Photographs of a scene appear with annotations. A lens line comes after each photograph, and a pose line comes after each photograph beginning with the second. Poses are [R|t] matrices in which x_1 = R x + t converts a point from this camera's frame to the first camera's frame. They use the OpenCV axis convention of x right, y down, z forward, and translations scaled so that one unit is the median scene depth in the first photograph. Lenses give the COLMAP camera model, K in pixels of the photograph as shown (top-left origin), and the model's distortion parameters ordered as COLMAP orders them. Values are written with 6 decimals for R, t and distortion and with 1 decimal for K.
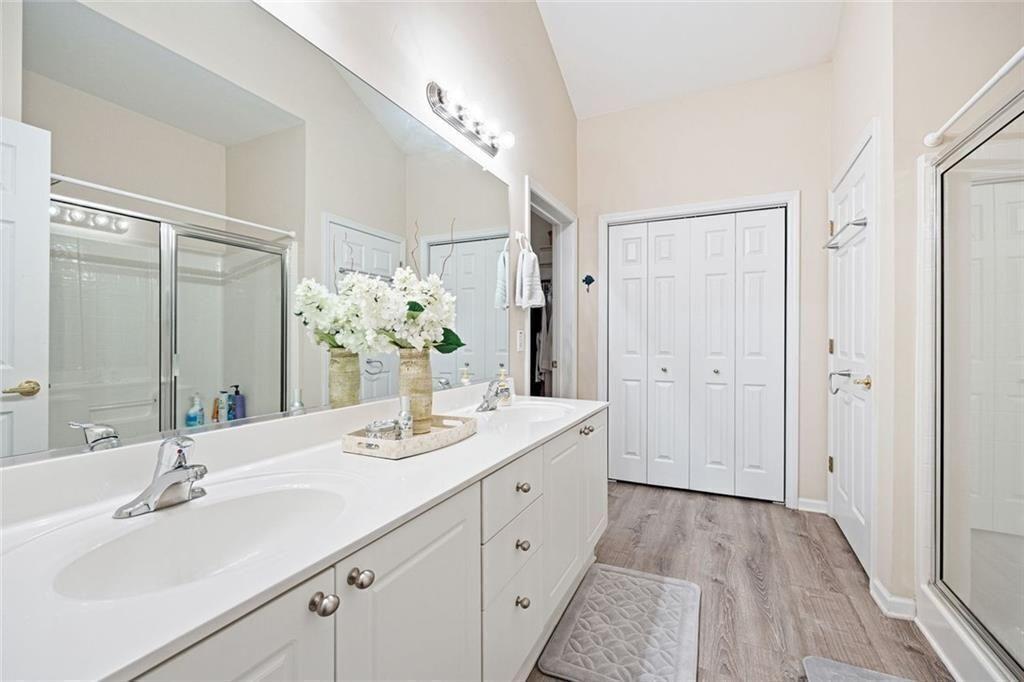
lens RADIAL K [[449.4, 0, 514.1], [0, 449.4, 342.6], [0, 0, 1]] dist [0.001698, -0.000003]
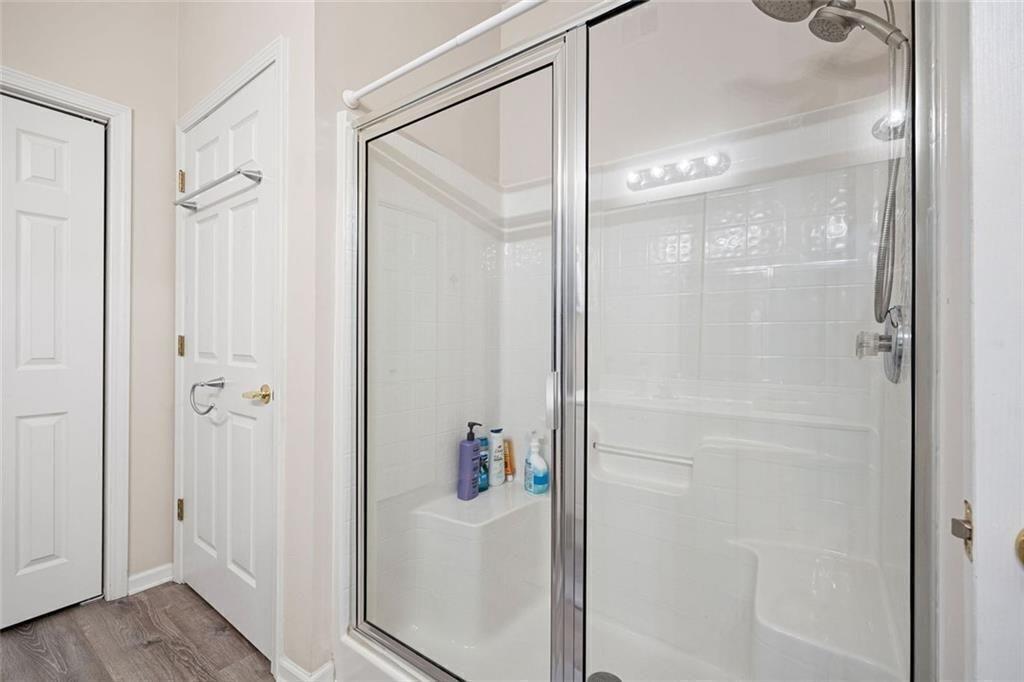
lens RADIAL K [[421.5, 0, 512.0], [0, 421.5, 341.0], [0, 0, 1]] dist [0.001111, -0.006318]
pose [[0.168545, 0.000456, 0.985694, 0.145463], [-0.001555, 0.999999, -0.000196, 0.000282], [-0.985693, -0.001499, 0.168546, 0.403133]]
